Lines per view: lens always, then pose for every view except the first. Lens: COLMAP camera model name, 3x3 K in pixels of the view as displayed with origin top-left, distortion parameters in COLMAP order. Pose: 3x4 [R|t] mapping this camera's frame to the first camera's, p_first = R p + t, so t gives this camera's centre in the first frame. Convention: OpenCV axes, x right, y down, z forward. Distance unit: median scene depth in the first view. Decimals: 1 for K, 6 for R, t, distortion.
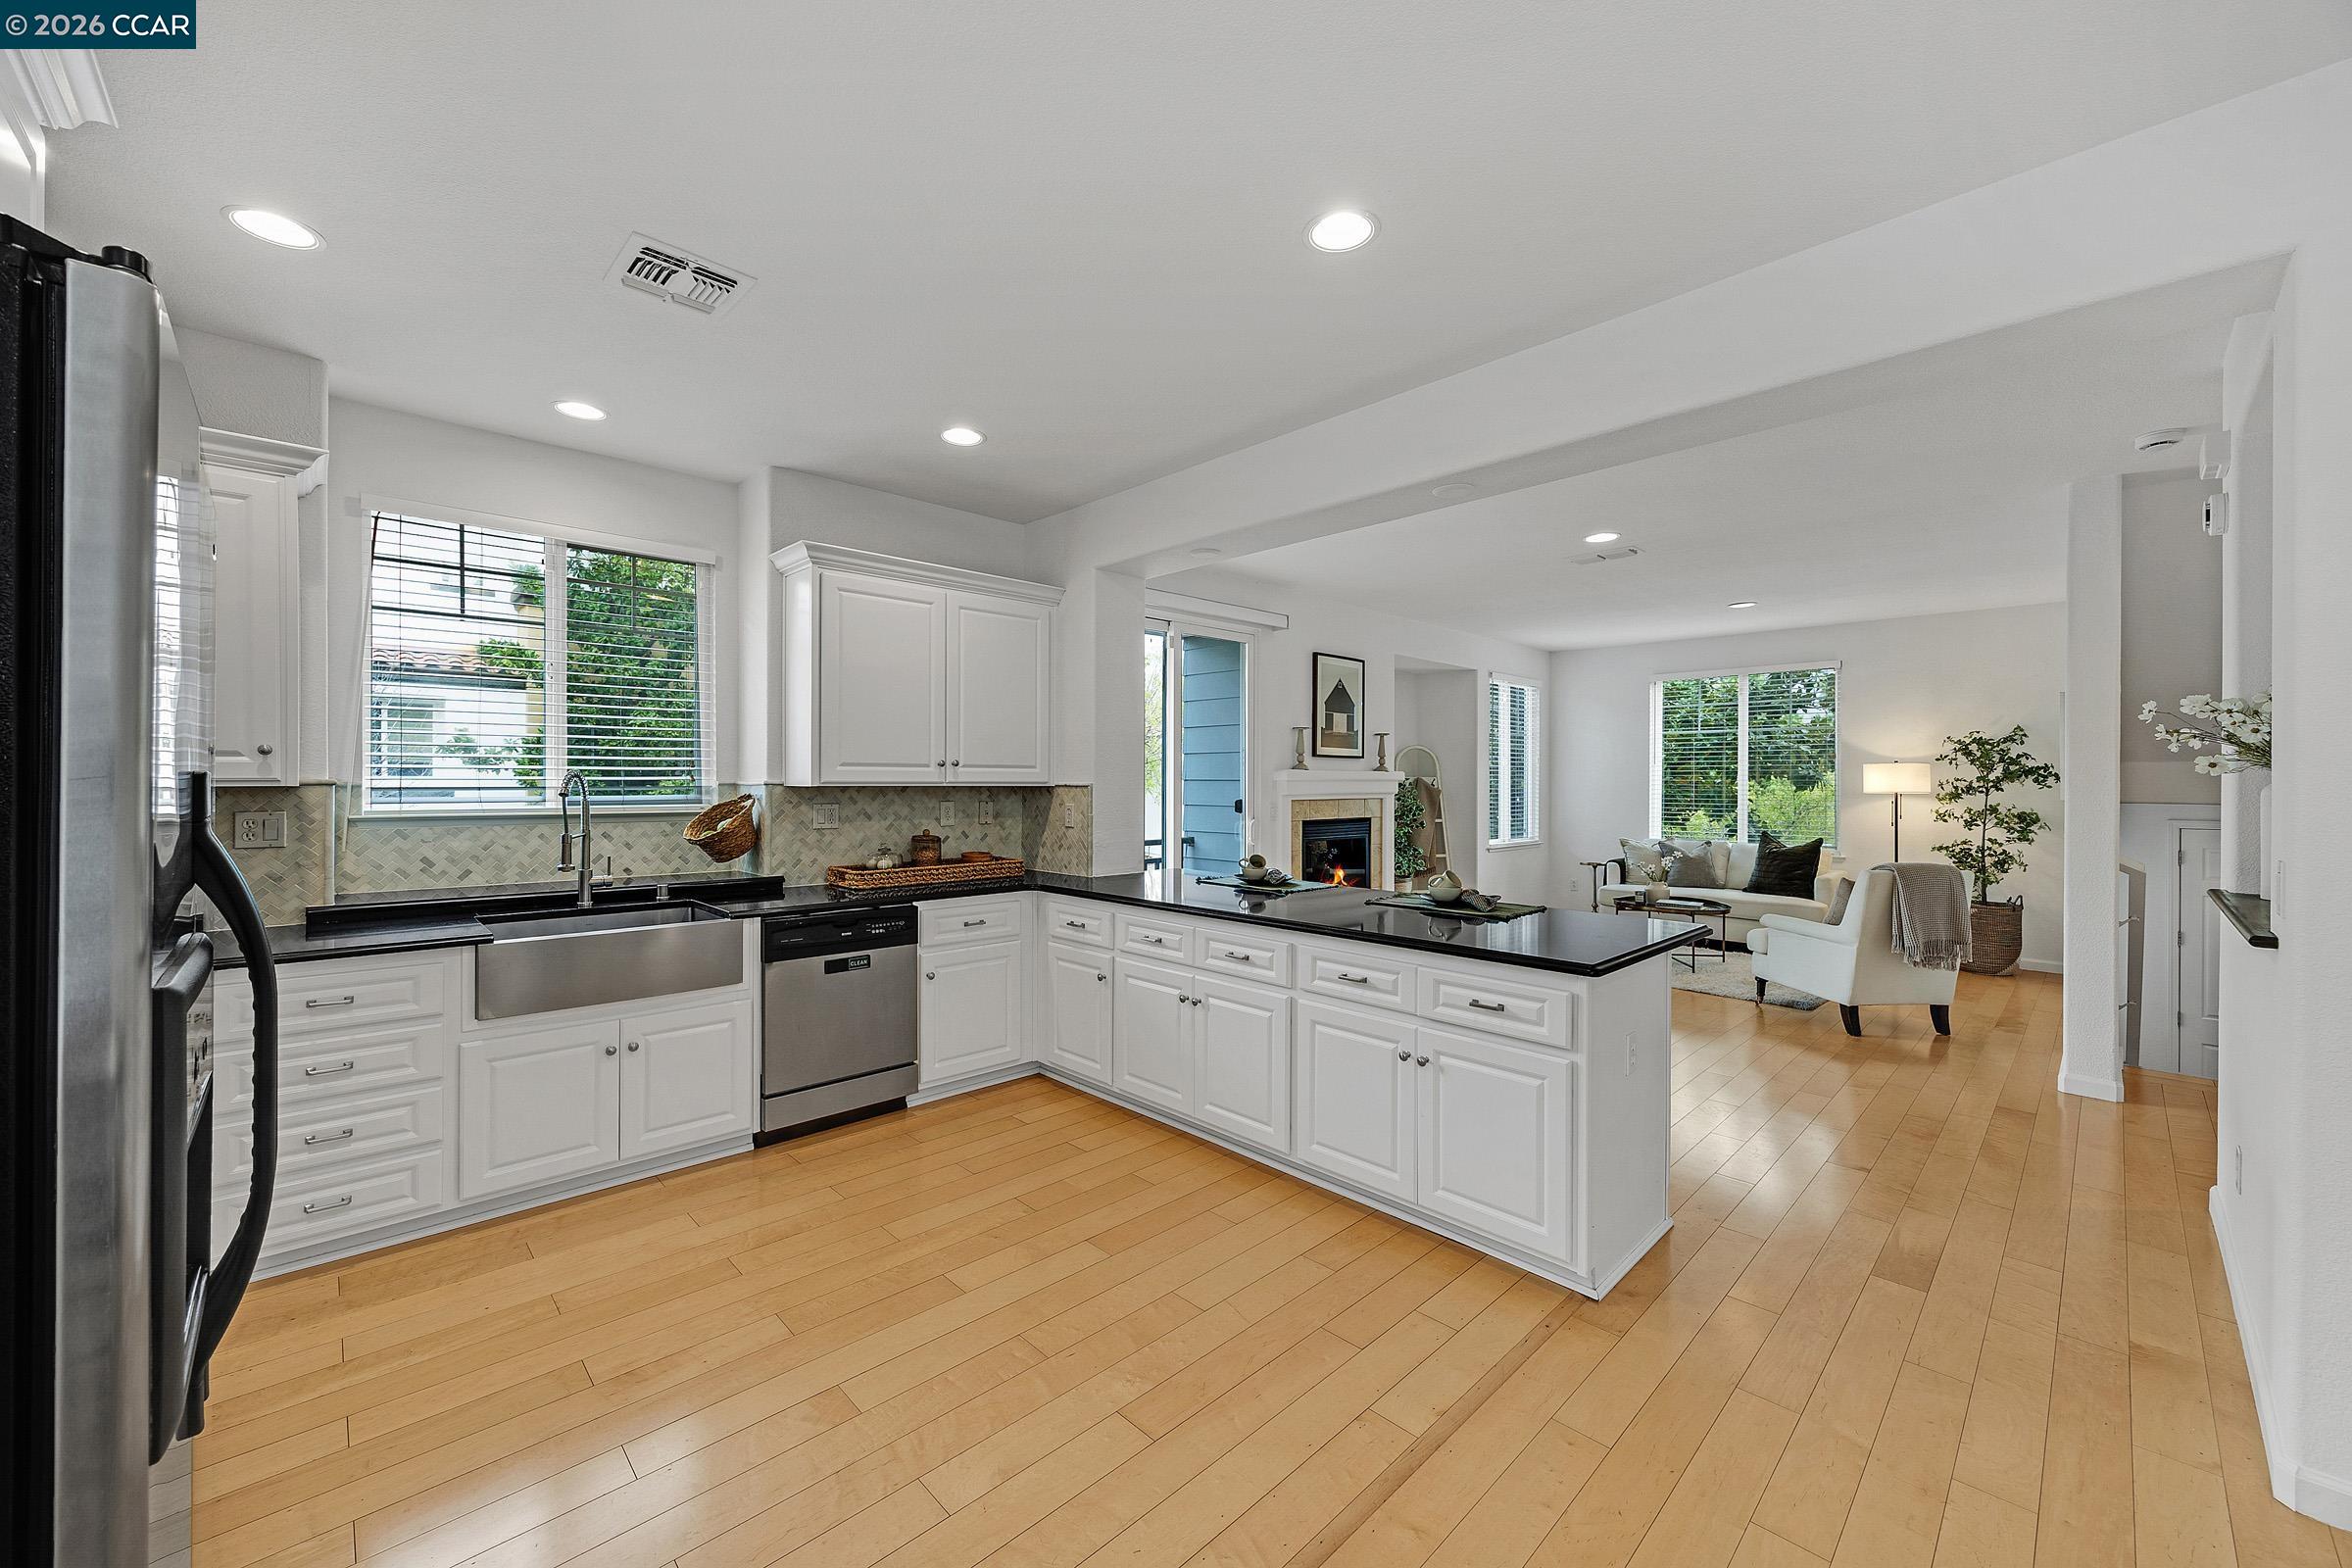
lens RADIAL K [[900.7, 0, 1176.0], [0, 900.7, 784.0], [0, 0, 1]] dist [-0.000666, 0.000029]
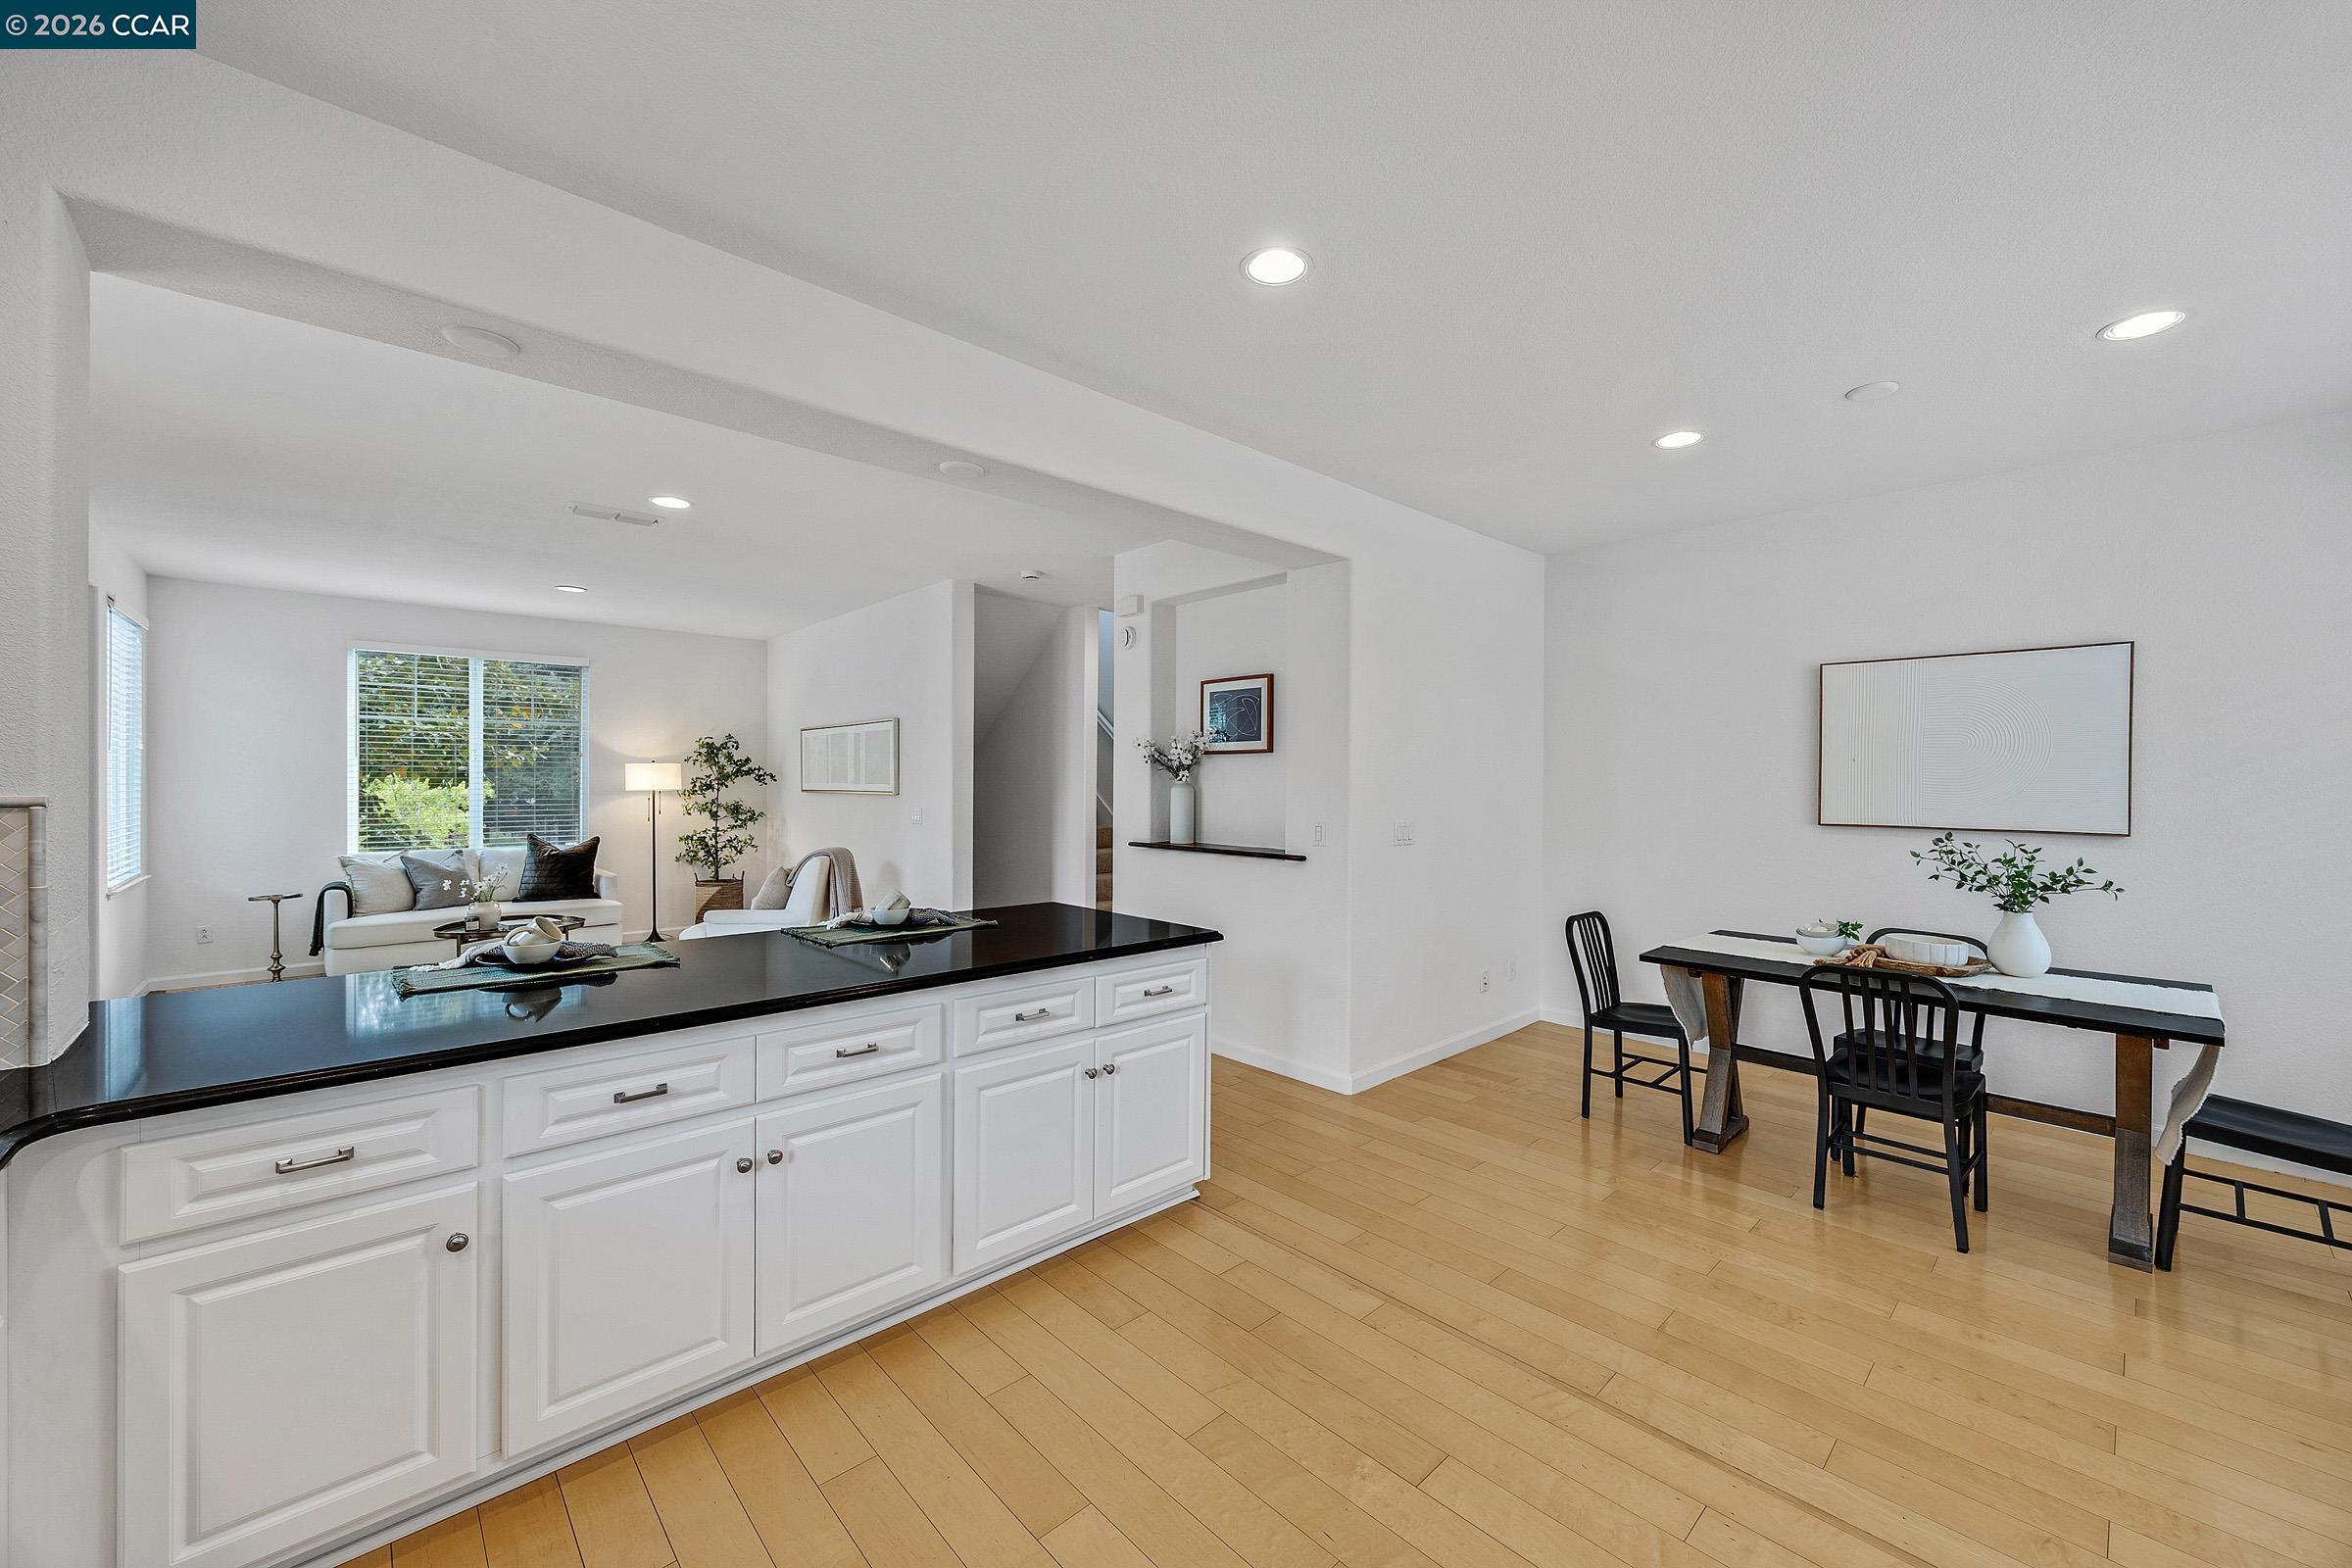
lens RADIAL K [[900.7, 0, 1176.0], [0, 900.7, 784.0], [0, 0, 1]] dist [-0.000666, 0.000029]
pose [[0.019308, -0.007529, 0.999785, -0.462072], [-0.000672, 0.999971, 0.007543, -0.010216], [-0.999813, -0.000817, 0.019303, 0.581223]]
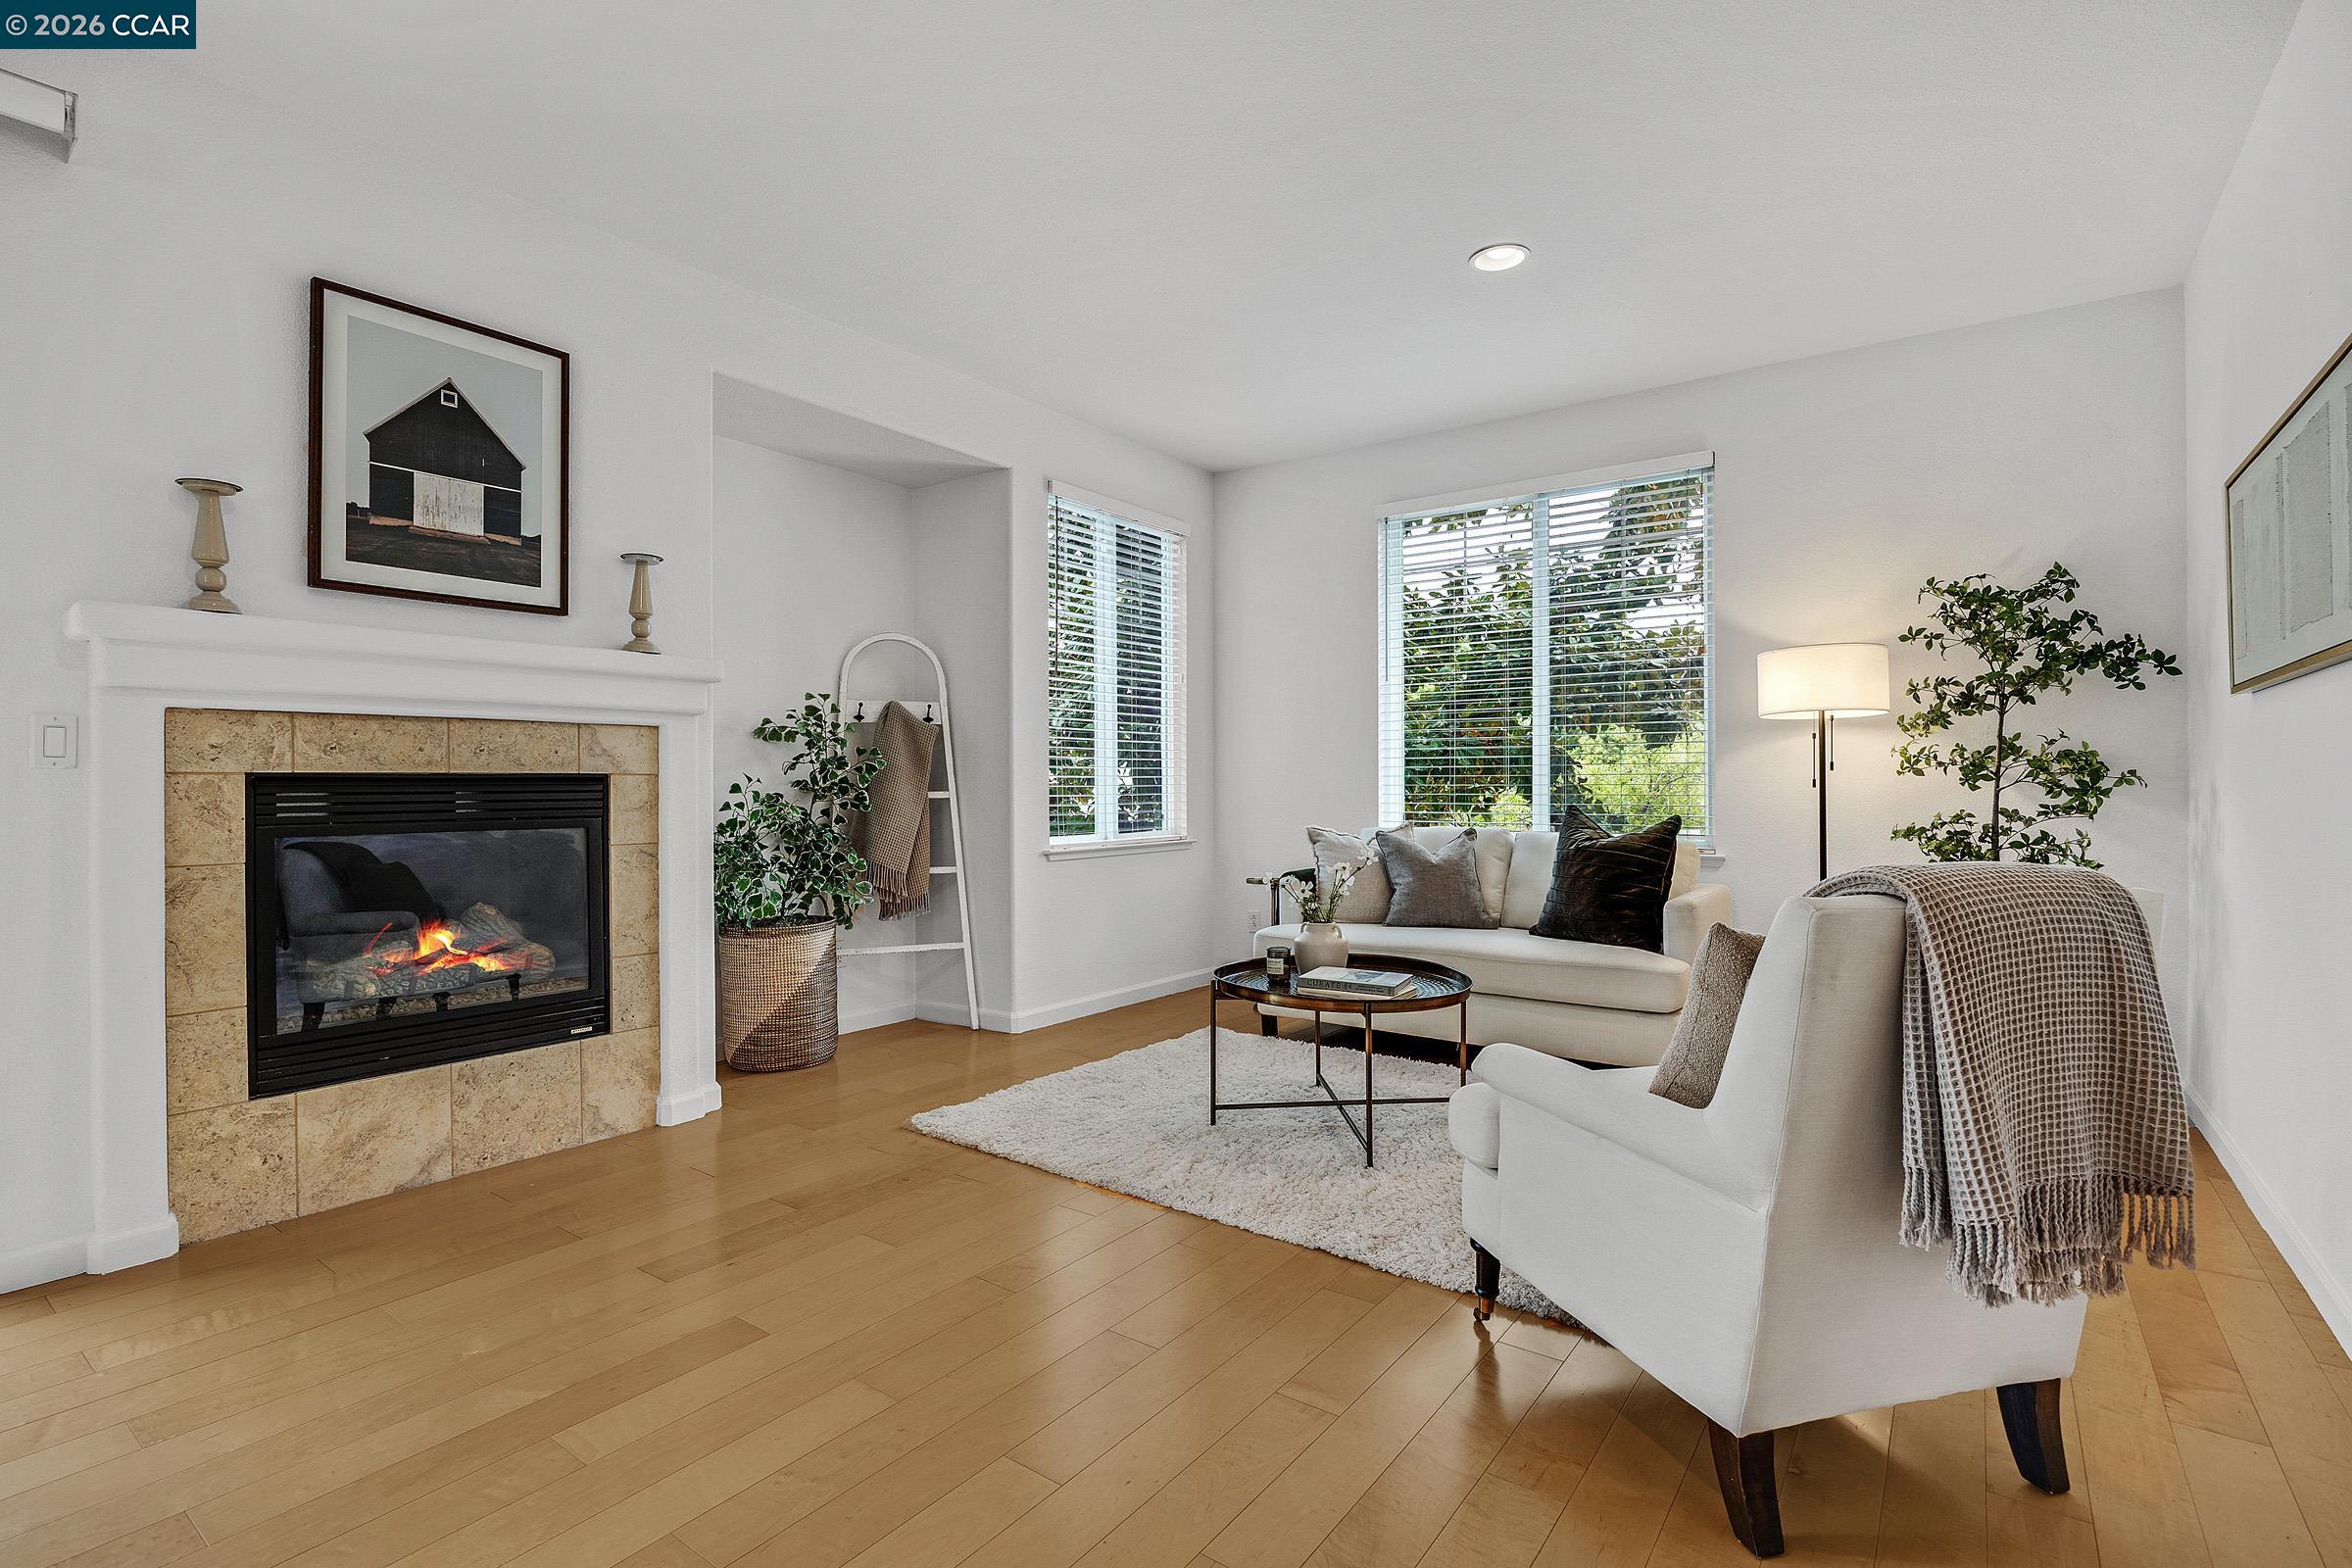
lens RADIAL K [[1091.9, 0, 1180.3], [0, 1091.9, 781.1], [0, 0, 1]] dist [-0.014512, -0.000318]
pose [[0.984417, -0.005443, 0.175768, 0.634439], [0.005833, 0.999982, -0.001703, 0.071779], [-0.175755, 0.002701, 0.984430, 0.855180]]
